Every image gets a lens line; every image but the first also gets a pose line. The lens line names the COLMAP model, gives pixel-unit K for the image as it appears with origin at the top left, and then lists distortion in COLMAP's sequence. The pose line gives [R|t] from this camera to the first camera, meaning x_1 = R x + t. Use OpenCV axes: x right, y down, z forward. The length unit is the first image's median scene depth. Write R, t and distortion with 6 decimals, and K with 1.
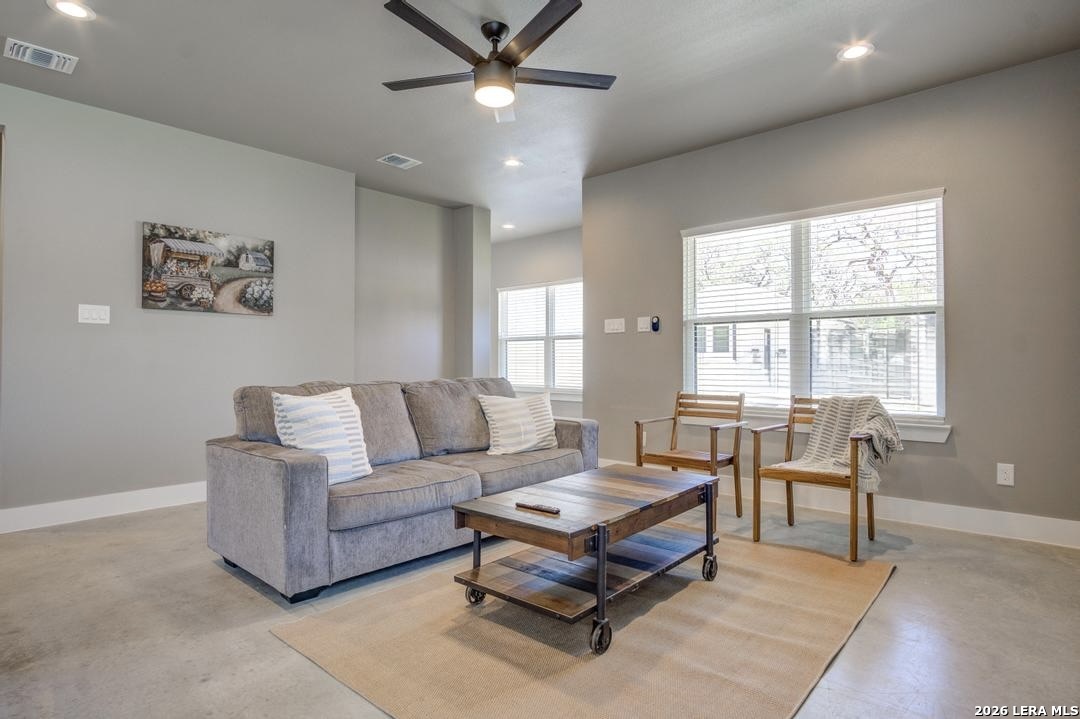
lens RADIAL K [[577.7, 0, 543.6], [0, 577.7, 360.8], [0, 0, 1]] dist [-0.023227, 0.002936]
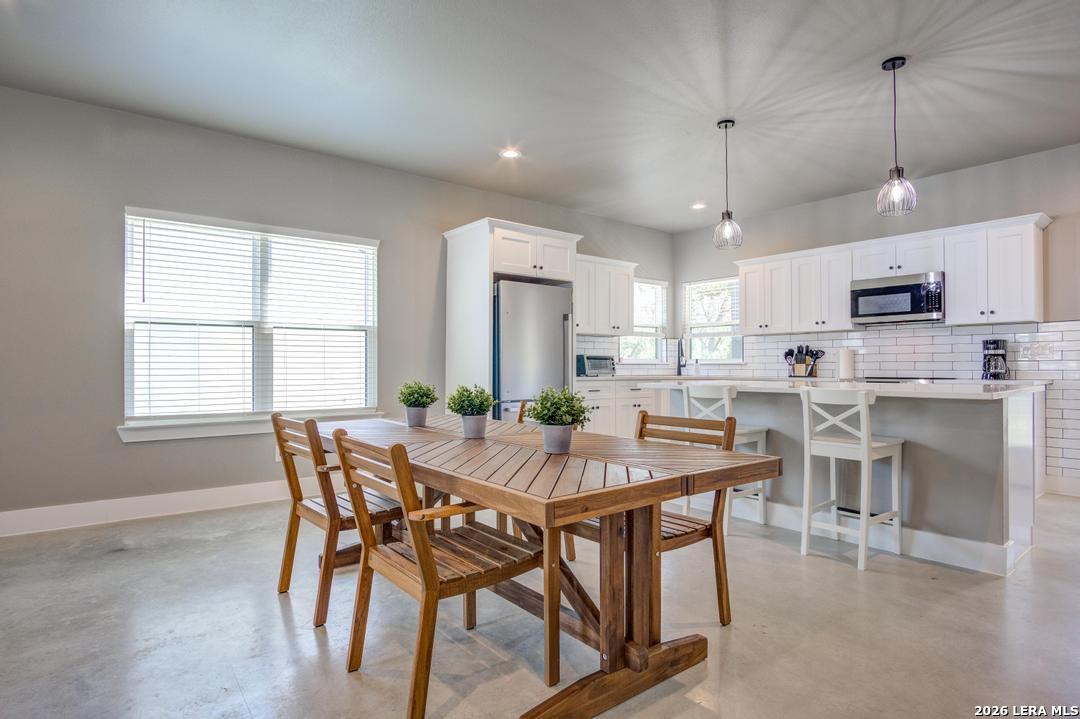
lens RADIAL K [[577.7, 0, 533.2], [0, 577.7, 372.3], [0, 0, 1]] dist [-0.023227, 0.002936]
pose [[0.178568, -0.010987, 0.983866, -0.491844], [0.000270, 0.999938, 0.011118, -0.000429], [-0.983927, -0.001720, 0.178560, 0.317176]]
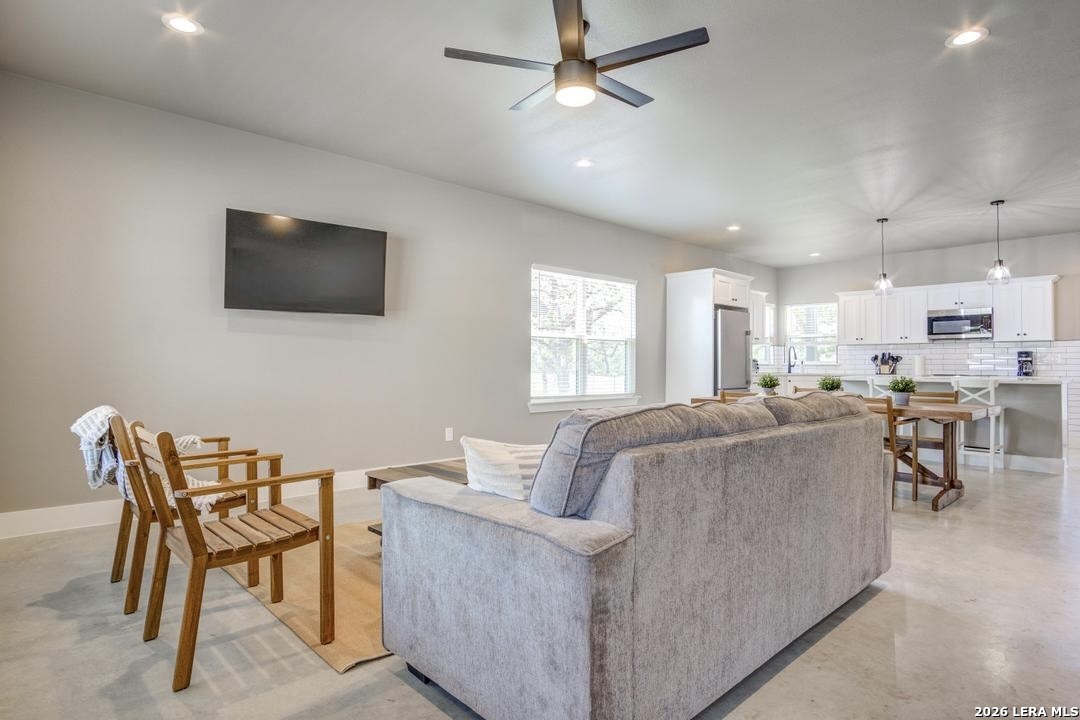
lens RADIAL K [[577.7, 0, 541.3], [0, 577.7, 365.4], [0, 0, 1]] dist [-0.023227, 0.002936]
pose [[0.104410, -0.000245, 0.994534, -1.132413], [-0.006319, 0.999980, 0.000910, 0.000507], [-0.994514, -0.006379, 0.104406, 0.920270]]
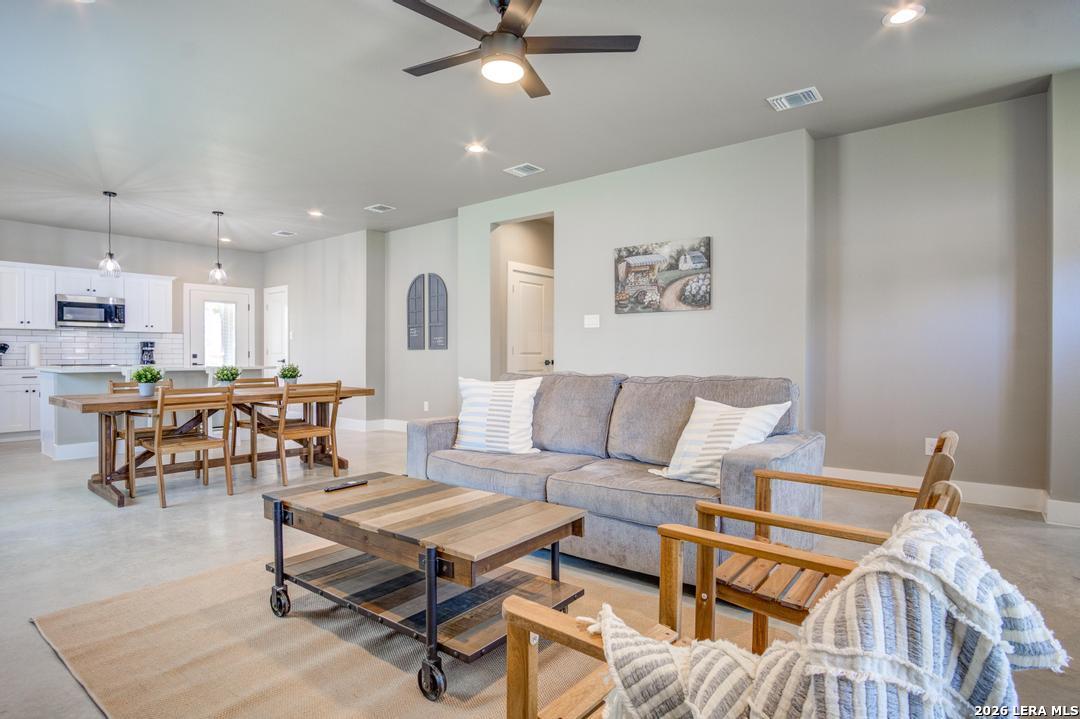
lens RADIAL K [[577.7, 0, 536.8], [0, 577.7, 354.8], [0, 0, 1]] dist [-0.023227, 0.002936]
pose [[-0.997676, -0.000821, -0.068133, -0.440400], [-0.000579, 0.999993, -0.003574, 0.000001], [0.068135, -0.003527, -0.997670, 1.629339]]
